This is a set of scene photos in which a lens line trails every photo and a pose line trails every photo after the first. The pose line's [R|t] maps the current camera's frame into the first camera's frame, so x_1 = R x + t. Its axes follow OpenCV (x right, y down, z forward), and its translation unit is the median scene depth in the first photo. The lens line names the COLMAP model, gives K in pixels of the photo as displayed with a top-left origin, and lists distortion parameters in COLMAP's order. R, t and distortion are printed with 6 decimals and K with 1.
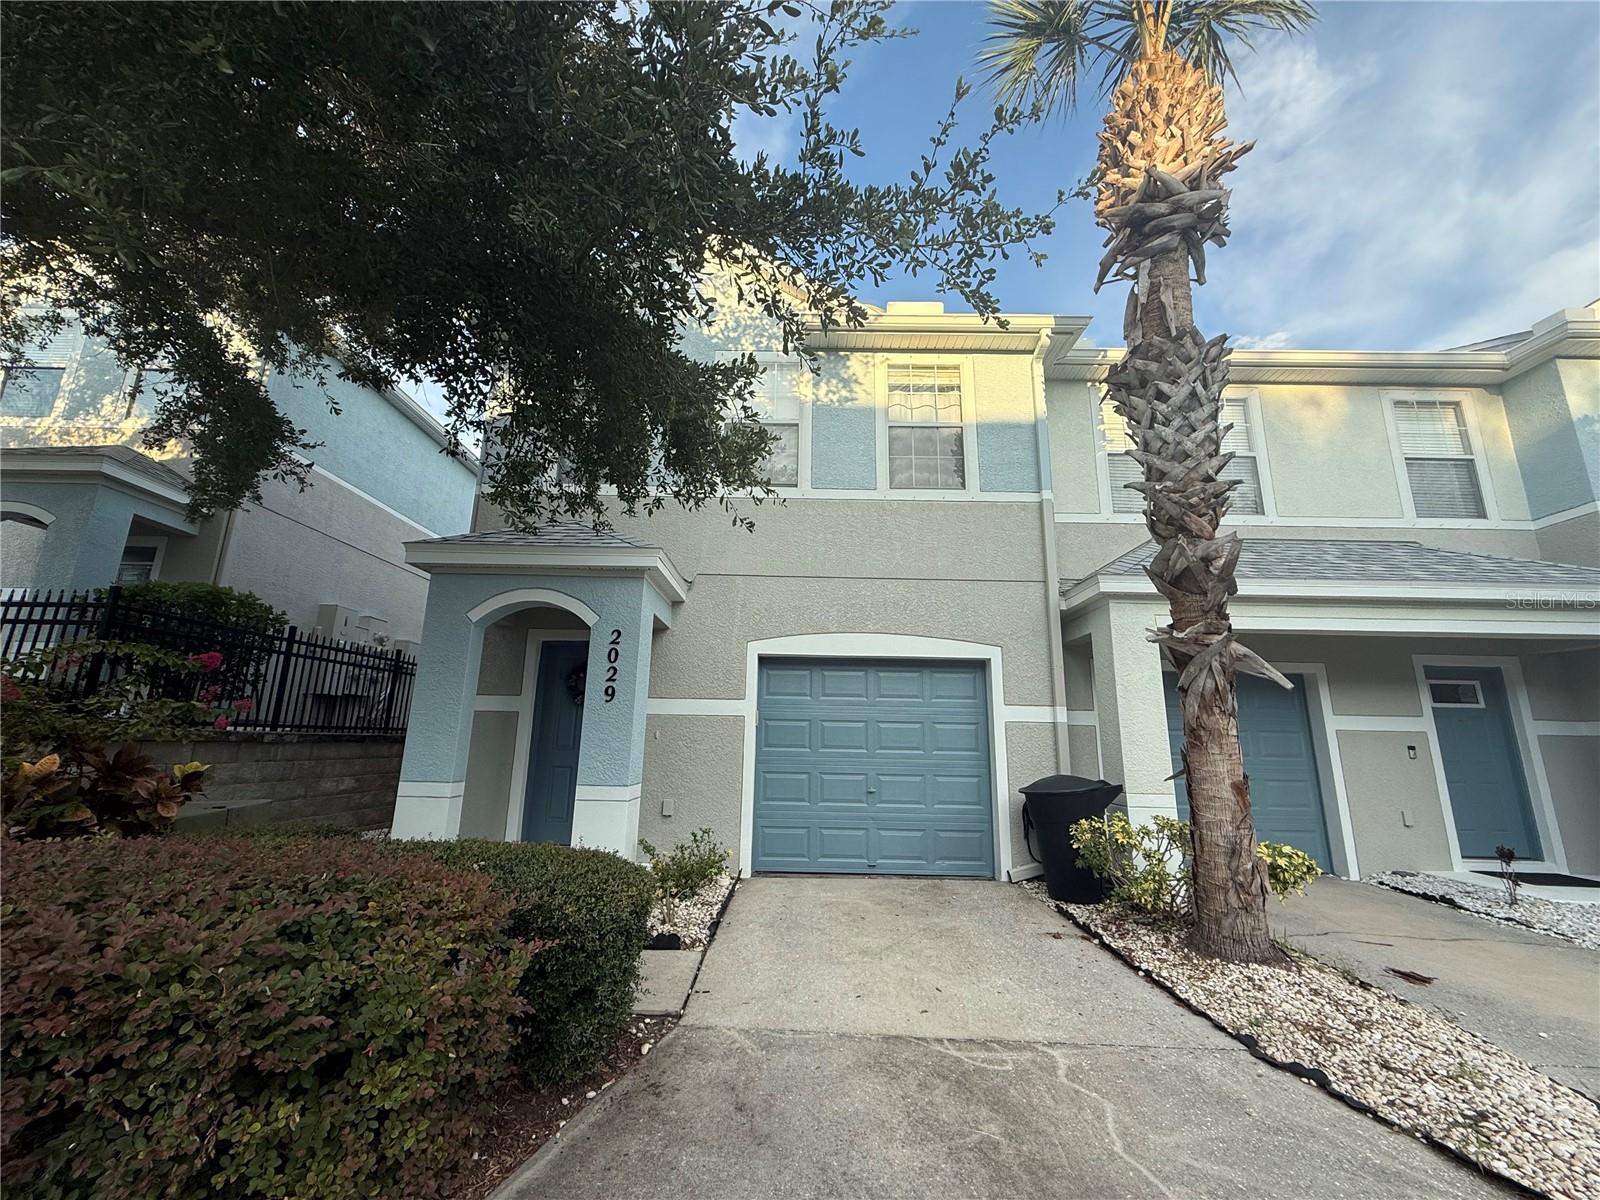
lens RADIAL K [[634.1, 0, 794.5], [0, 634.1, 599.2], [0, 0, 1]] dist [0.001091, 0.000014]
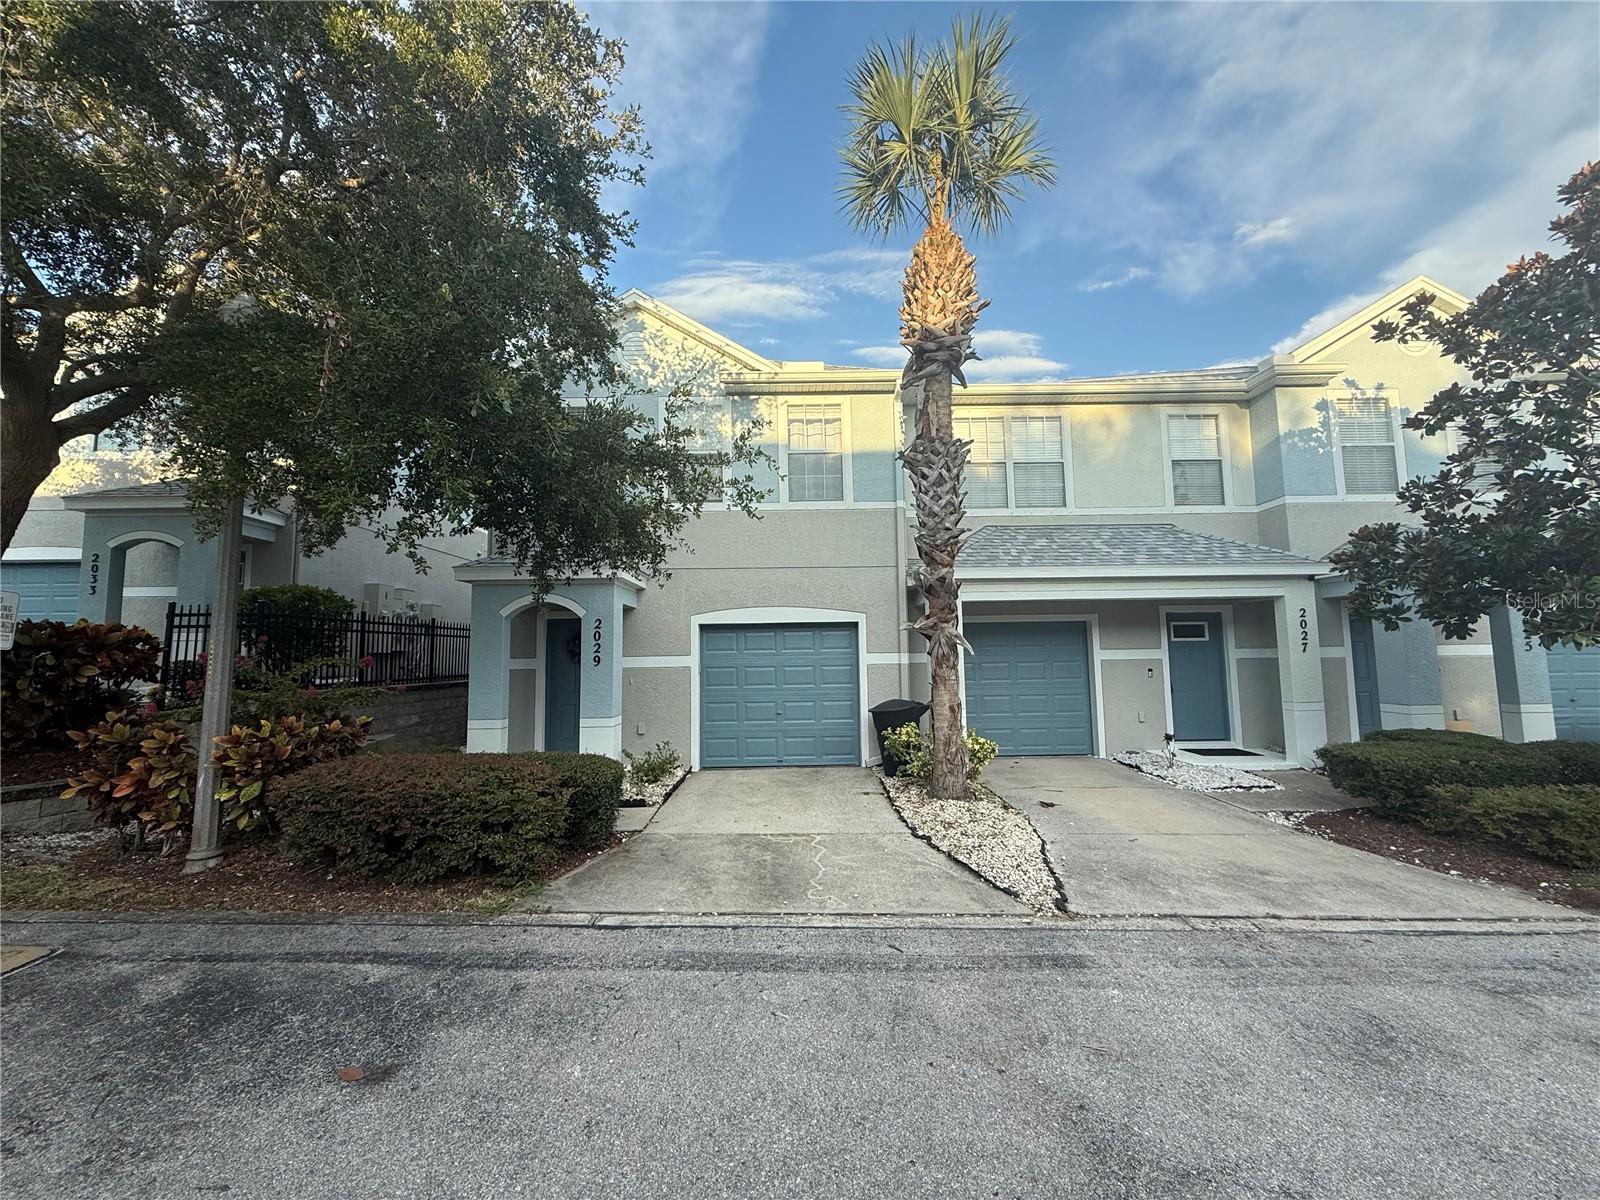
lens RADIAL K [[634.1, 0, 794.5], [0, 634.1, 599.2], [0, 0, 1]] dist [0.001091, 0.000014]
pose [[0.999277, -0.033482, 0.017994, 0.141934], [0.030802, 0.990665, 0.132793, -0.159093], [-0.022272, -0.132142, 0.990980, -0.443446]]
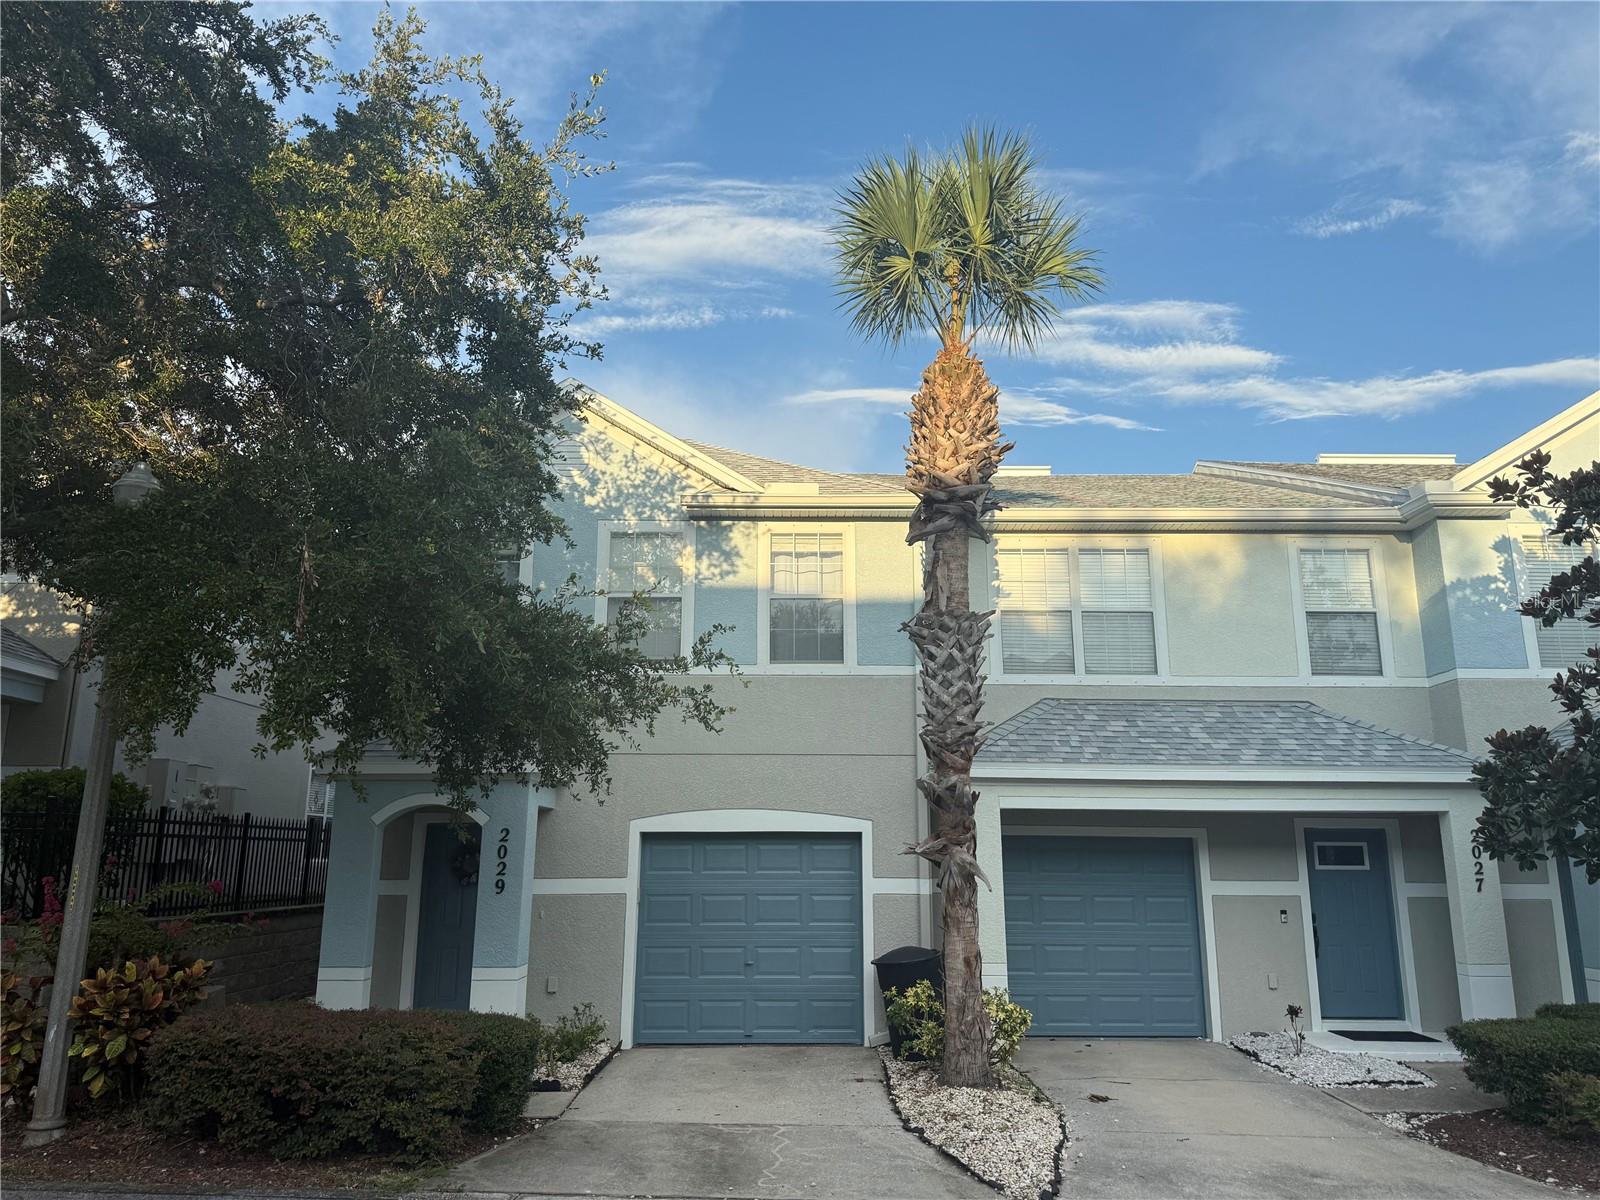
lens RADIAL K [[1130.8, 0, 808.5], [0, 1130.8, 599.5], [0, 0, 1]] dist [0.094658, -0.123636]
pose [[0.999720, -0.013561, 0.019379, 0.194838], [0.013610, 0.999905, -0.002390, -0.296624], [-0.019344, 0.002653, 0.999809, -0.900806]]
